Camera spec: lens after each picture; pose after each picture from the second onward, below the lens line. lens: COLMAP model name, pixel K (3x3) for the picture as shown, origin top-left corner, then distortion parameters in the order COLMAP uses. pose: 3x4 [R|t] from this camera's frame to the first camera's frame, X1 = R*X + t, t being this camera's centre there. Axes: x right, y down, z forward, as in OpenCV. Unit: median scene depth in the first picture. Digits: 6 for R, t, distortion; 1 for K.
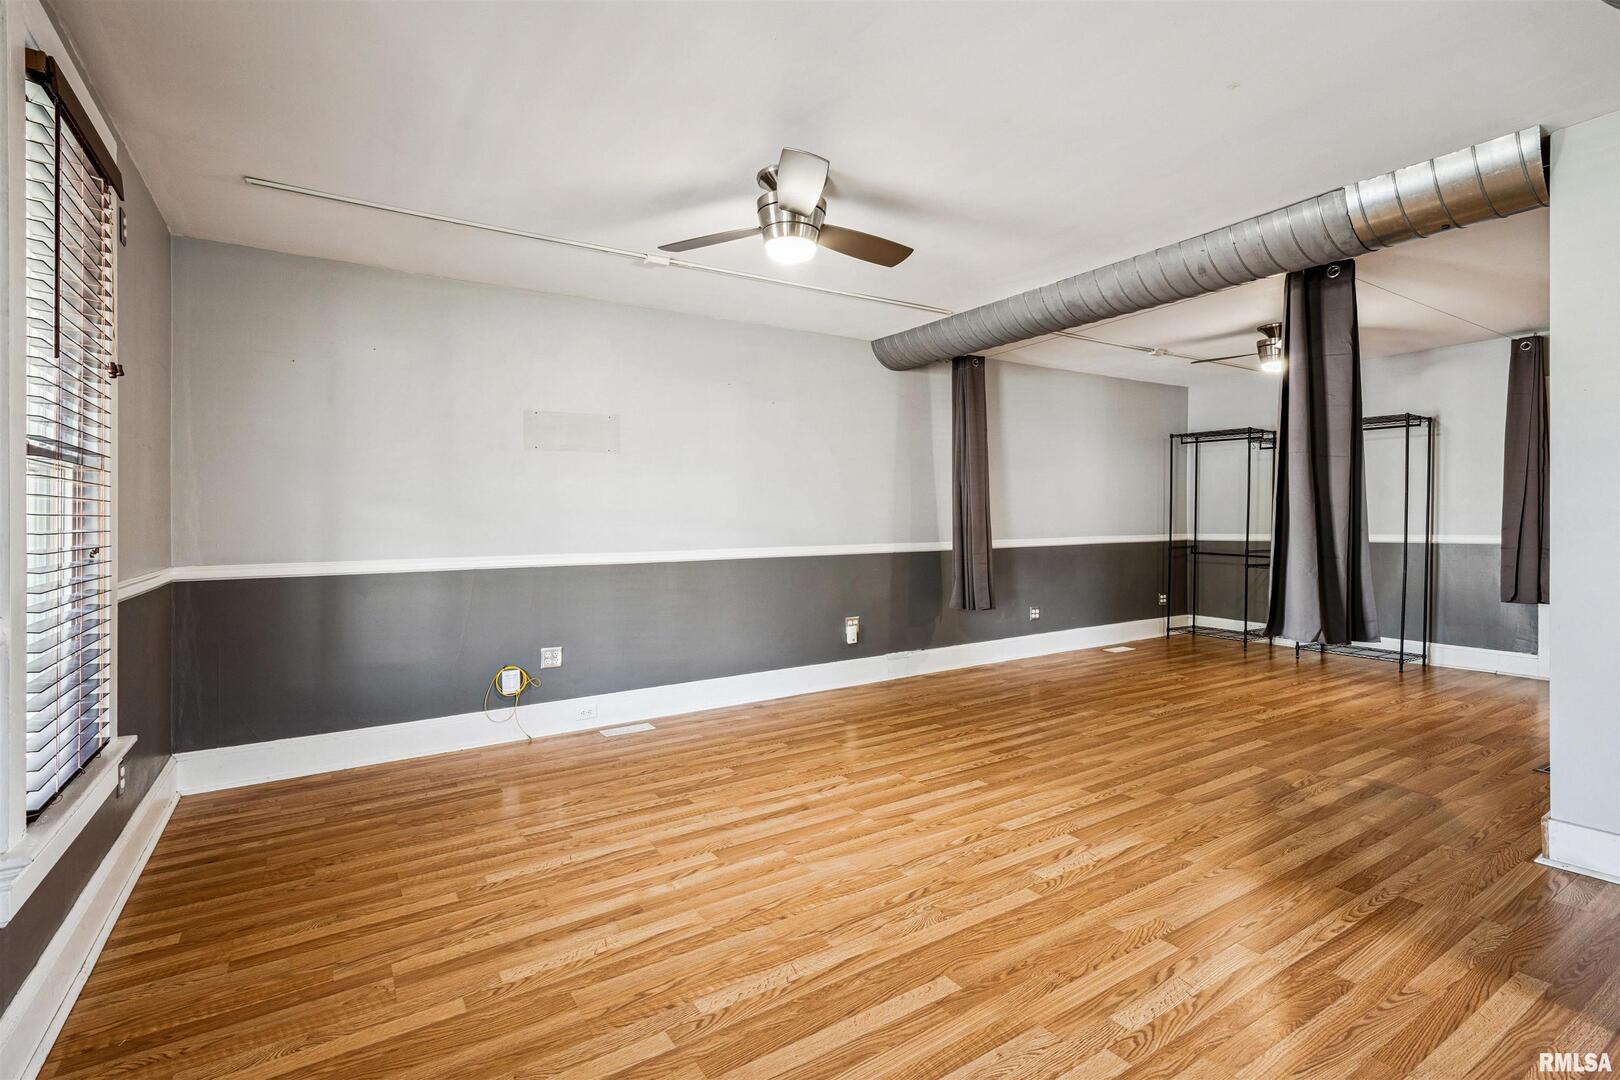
lens RADIAL K [[759.3, 0, 808.3], [0, 759.3, 526.1], [0, 0, 1]] dist [-0.000721, 0.000291]
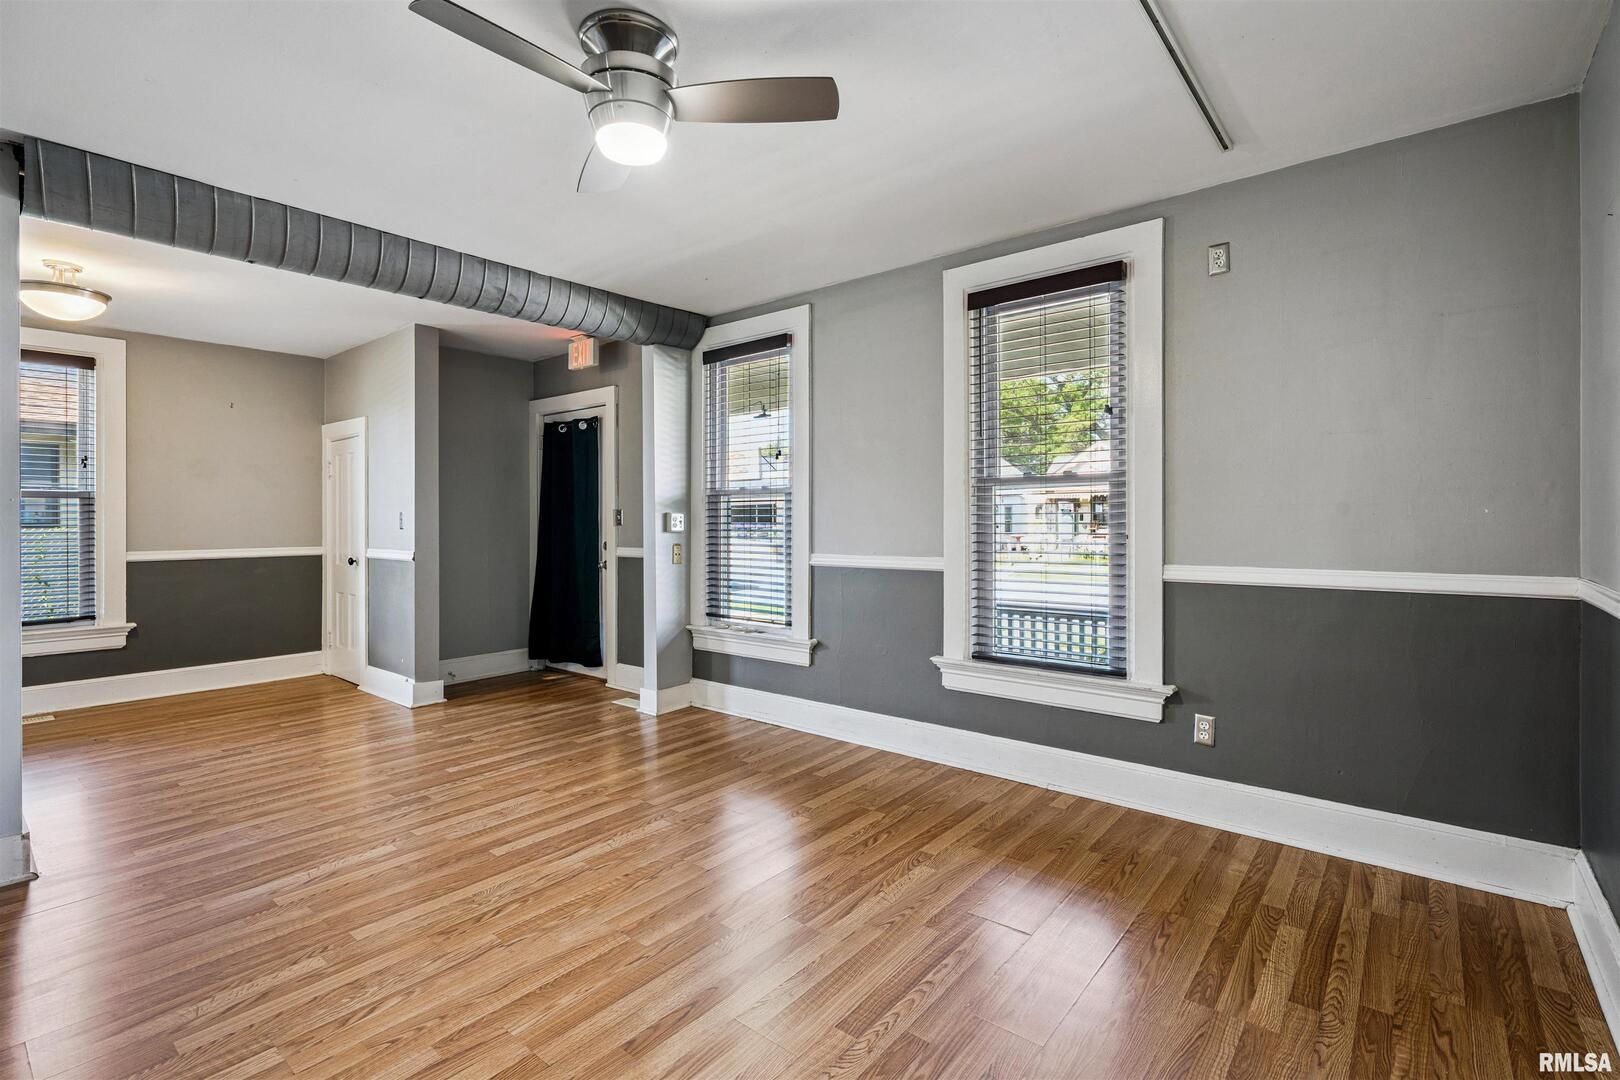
lens RADIAL K [[759.3, 0, 808.3], [0, 759.3, 526.1], [0, 0, 1]] dist [-0.000721, 0.000291]
pose [[-0.949647, 0.022763, -0.312495, 0.048509], [0.016907, 0.999627, 0.021438, -0.026912], [0.312866, 0.015075, -0.949677, 2.013623]]
